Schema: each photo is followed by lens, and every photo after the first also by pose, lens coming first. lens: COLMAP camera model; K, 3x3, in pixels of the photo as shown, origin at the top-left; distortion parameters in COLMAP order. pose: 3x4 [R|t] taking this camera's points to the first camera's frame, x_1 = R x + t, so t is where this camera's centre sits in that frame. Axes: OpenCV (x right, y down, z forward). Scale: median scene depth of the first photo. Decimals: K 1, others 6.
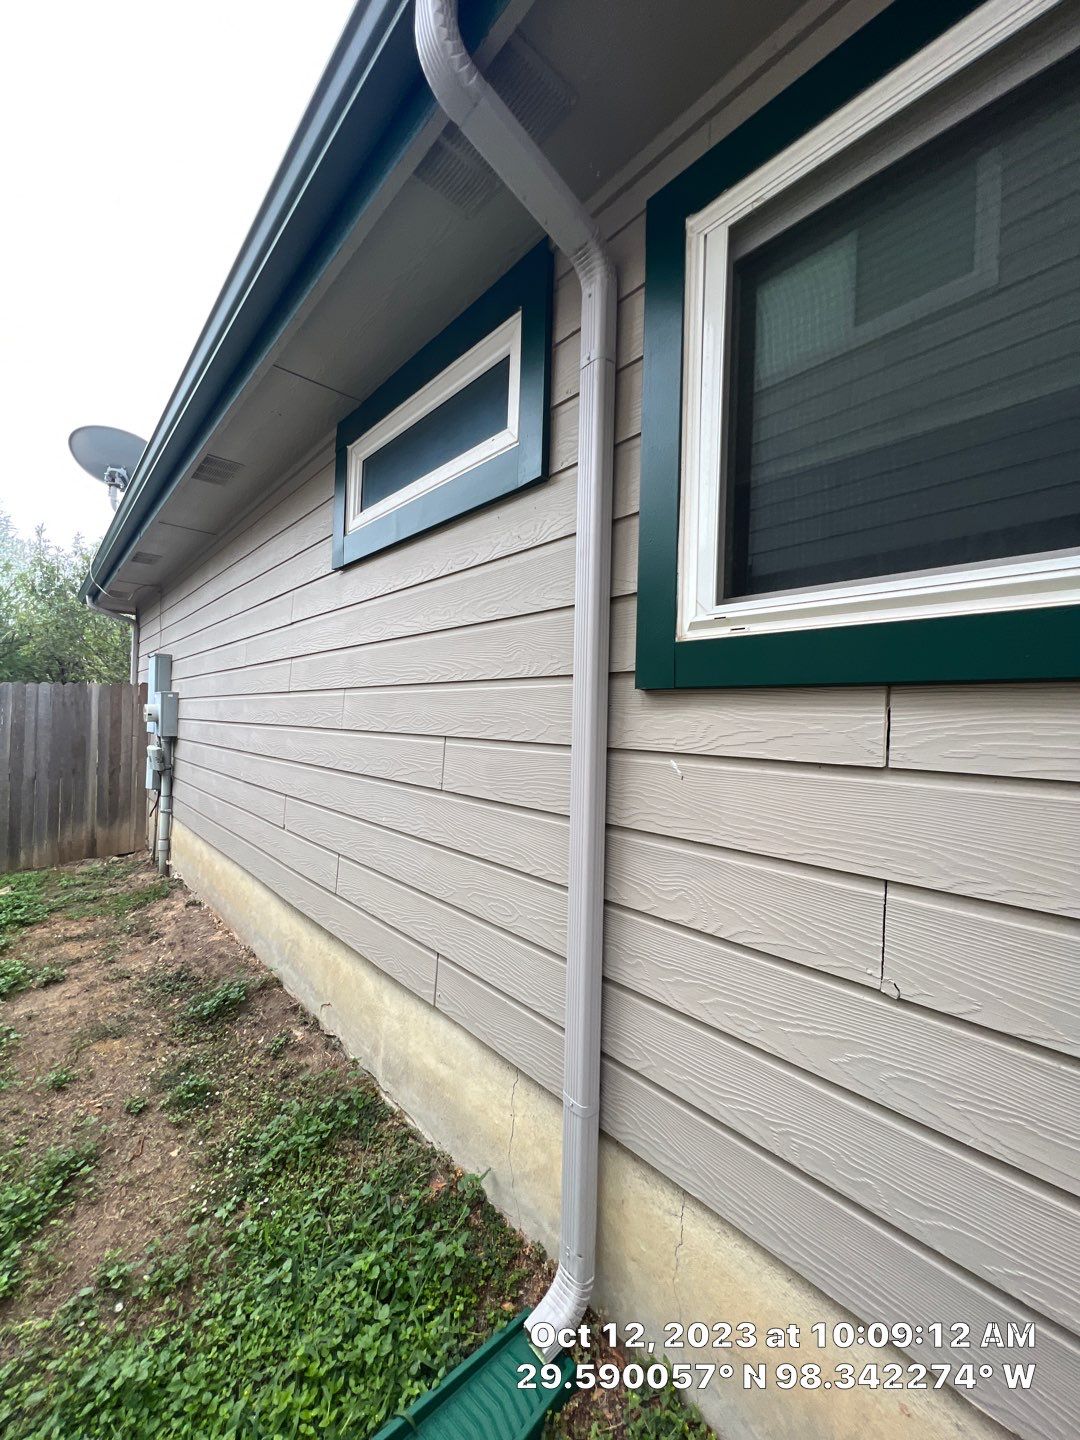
lens RADIAL K [[574.6, 0, 540.0], [0, 574.6, 720.0], [0, 0, 1]] dist [0.000309, 0.000082]
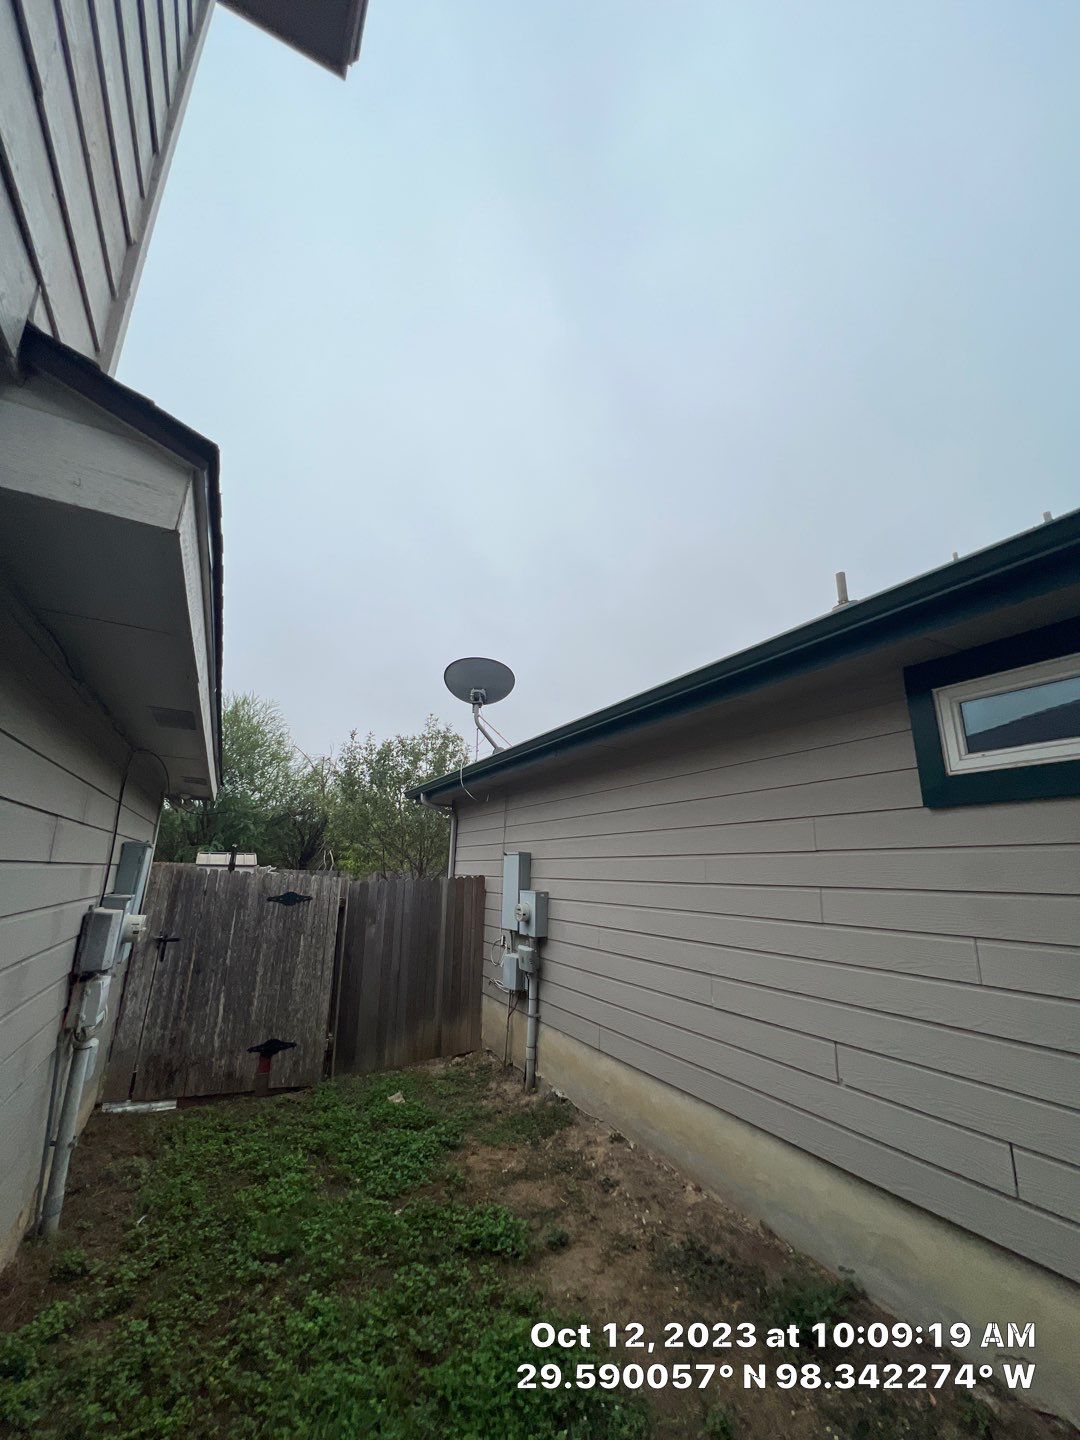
lens RADIAL K [[574.6, 0, 540.0], [0, 574.6, 720.0], [0, 0, 1]] dist [0.000309, 0.000082]
pose [[0.971666, -0.068213, -0.226302, -0.357353], [0.006660, 0.964970, -0.262274, -0.070073], [0.236265, 0.253336, 0.938083, -0.056897]]
